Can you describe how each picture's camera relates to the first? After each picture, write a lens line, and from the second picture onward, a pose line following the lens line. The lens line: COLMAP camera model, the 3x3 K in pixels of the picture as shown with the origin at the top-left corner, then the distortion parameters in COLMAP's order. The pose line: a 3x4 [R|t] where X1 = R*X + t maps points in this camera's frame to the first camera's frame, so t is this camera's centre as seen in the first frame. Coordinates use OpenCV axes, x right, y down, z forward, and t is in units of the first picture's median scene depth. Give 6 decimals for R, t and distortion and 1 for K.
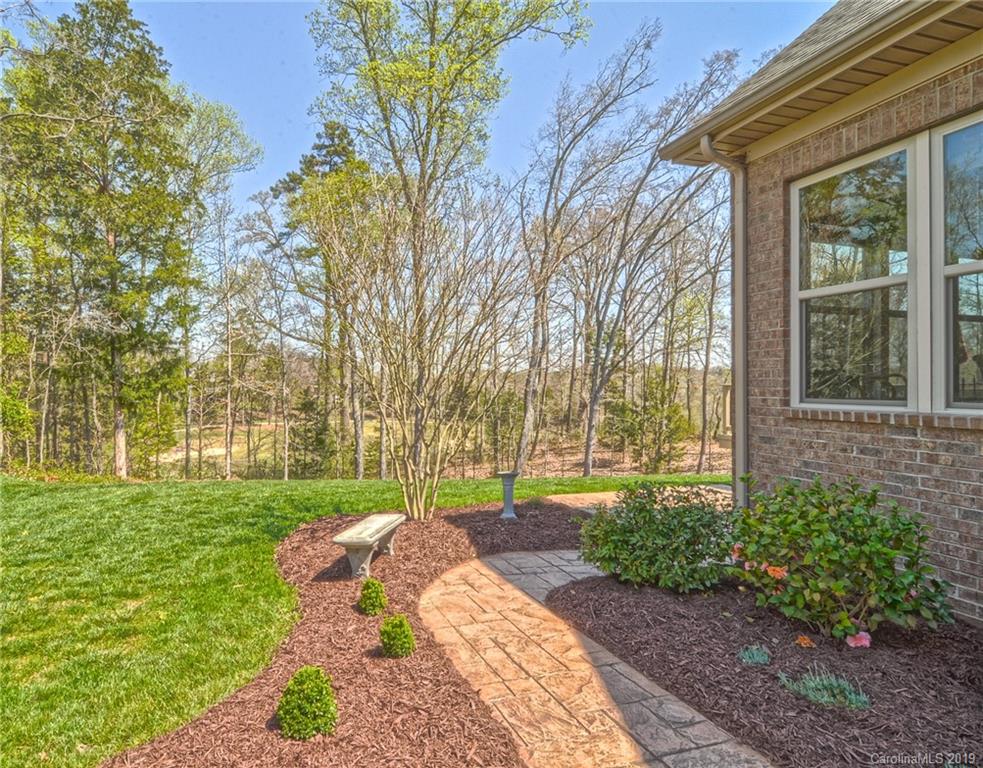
lens RADIAL K [[433.0, 0, 491.5], [0, 433.0, 384.0], [0, 0, 1]] dist [0.001832, 0.000291]
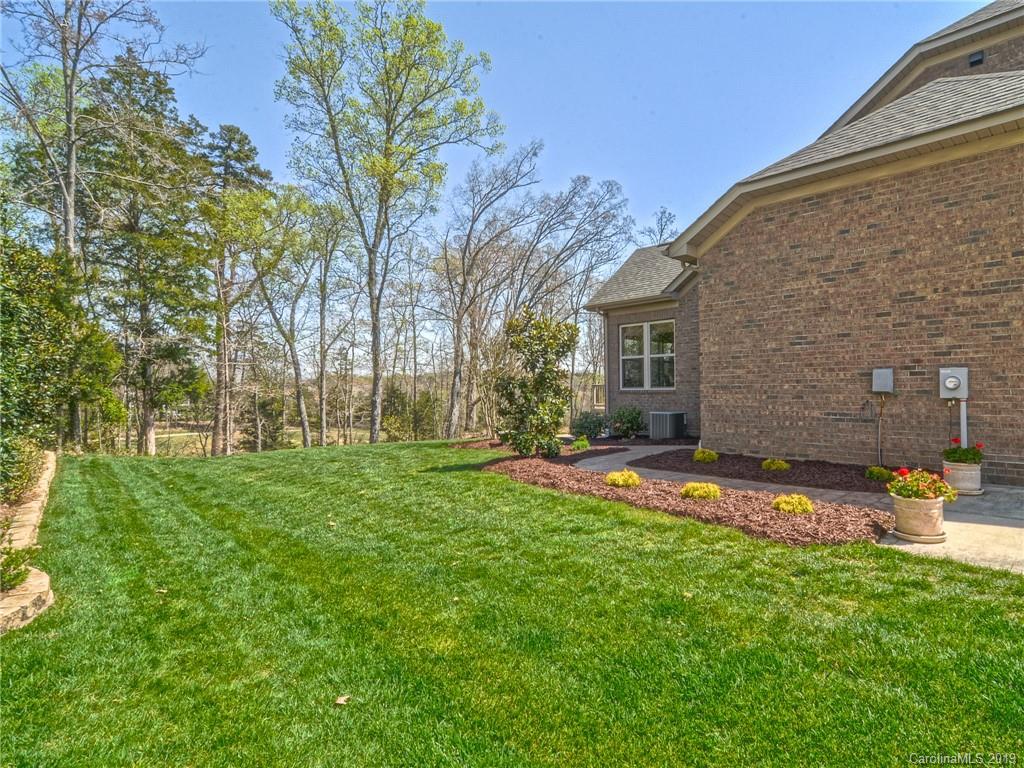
lens RADIAL K [[600.9, 0, 512.0], [0, 600.9, 384.0], [0, 0, 1]] dist [0.000884, -0.000165]
pose [[0.910891, -0.007811, 0.412573, -0.613949], [0.012357, 0.999889, -0.008354, 0.010633], [-0.412462, 0.012708, 0.910886, -0.891557]]
